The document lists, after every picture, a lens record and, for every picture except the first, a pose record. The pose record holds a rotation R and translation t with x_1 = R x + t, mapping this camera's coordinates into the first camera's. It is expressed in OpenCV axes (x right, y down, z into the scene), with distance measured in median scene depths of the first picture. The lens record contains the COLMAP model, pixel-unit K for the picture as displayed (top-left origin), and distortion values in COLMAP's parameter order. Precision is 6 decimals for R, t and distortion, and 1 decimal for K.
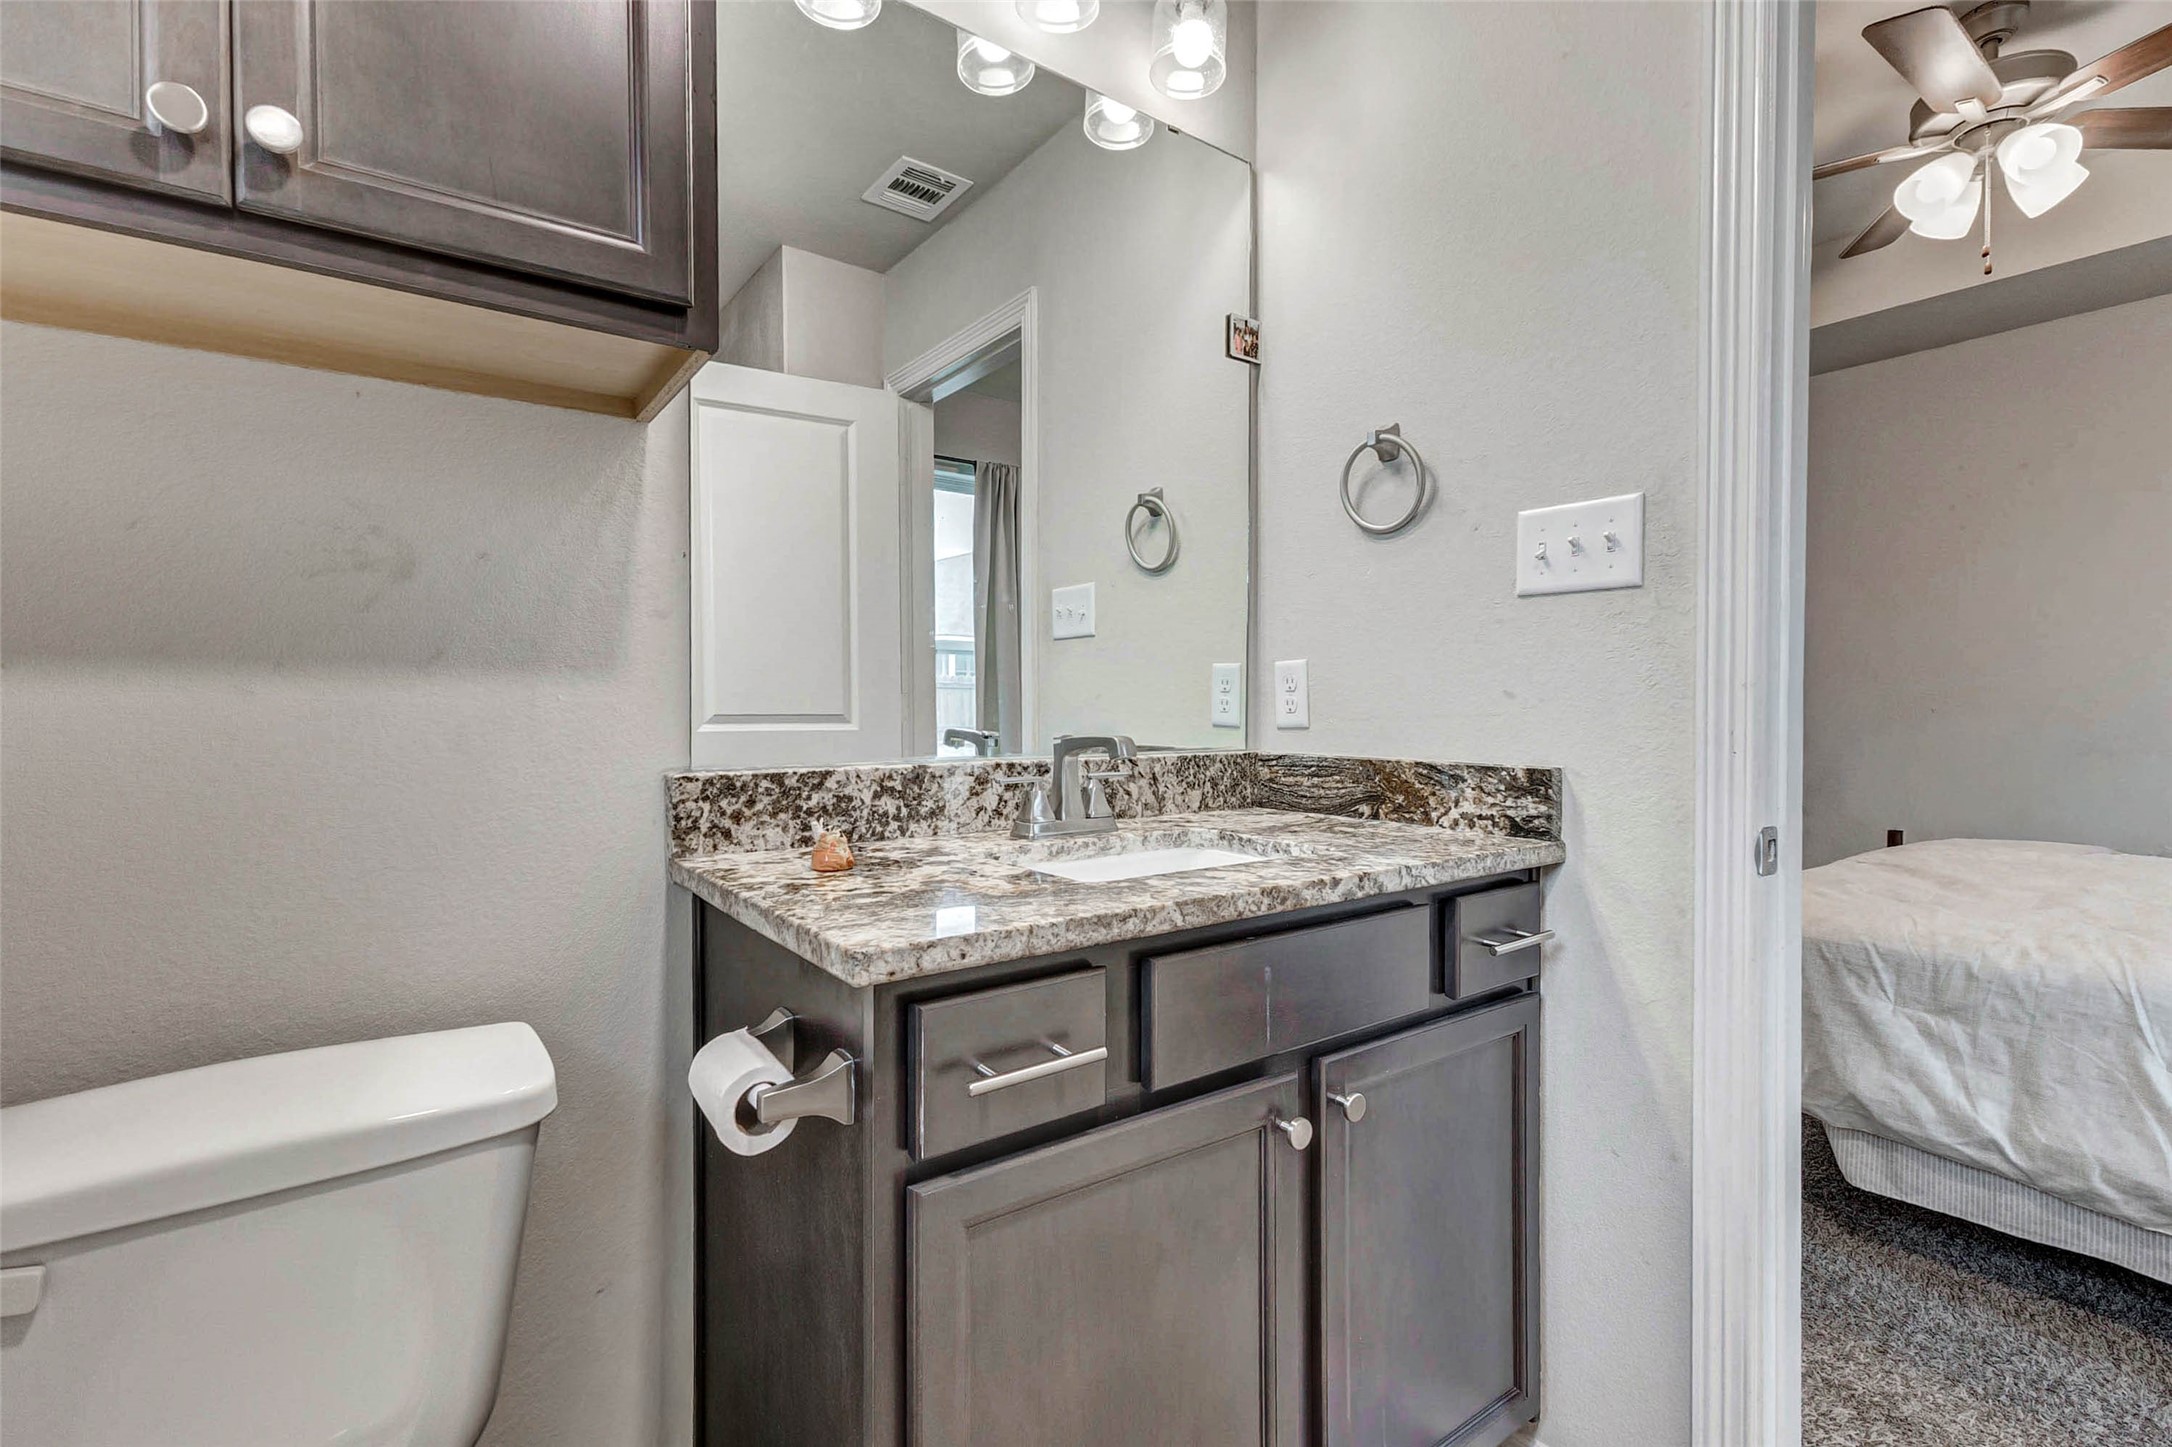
lens RADIAL K [[971.2, 0, 1085.4], [0, 971.2, 695.2], [0, 0, 1]] dist [0.002684, 0.000380]
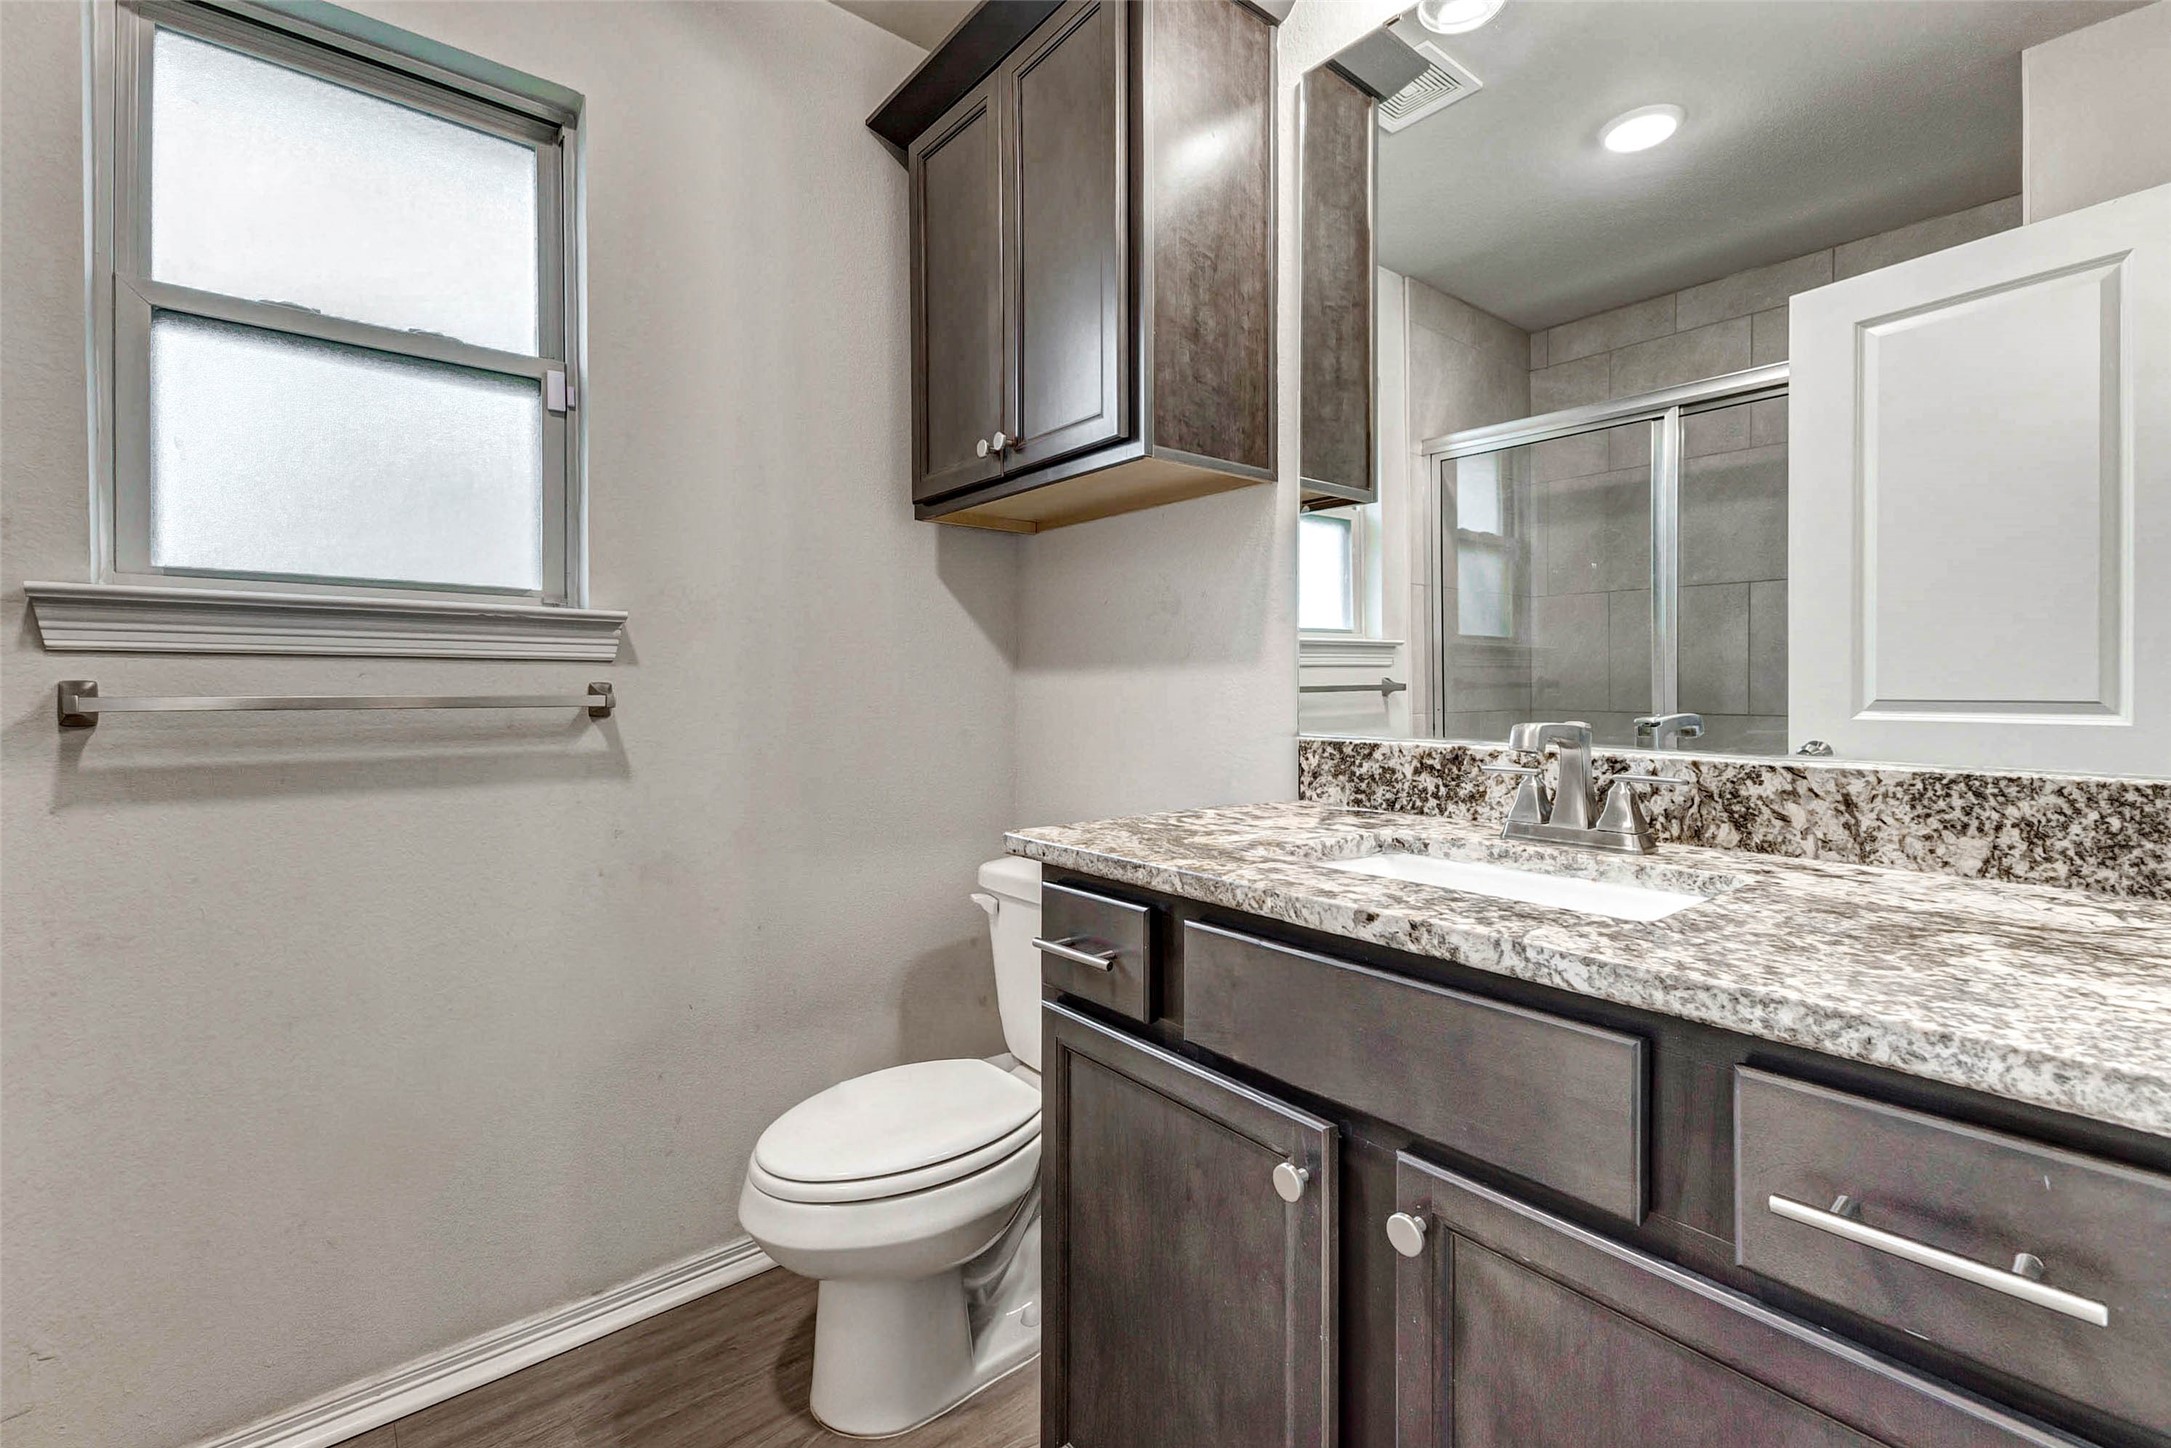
lens RADIAL K [[945.6, 0, 1100.7], [0, 945.6, 731.5], [0, 0, 1]] dist [0.002248, 0.000190]
pose [[0.073150, 0.046729, -0.996226, 0.766678], [0.008937, 0.998831, 0.047508, 0.008846], [0.997281, -0.012379, 0.072647, 0.581373]]
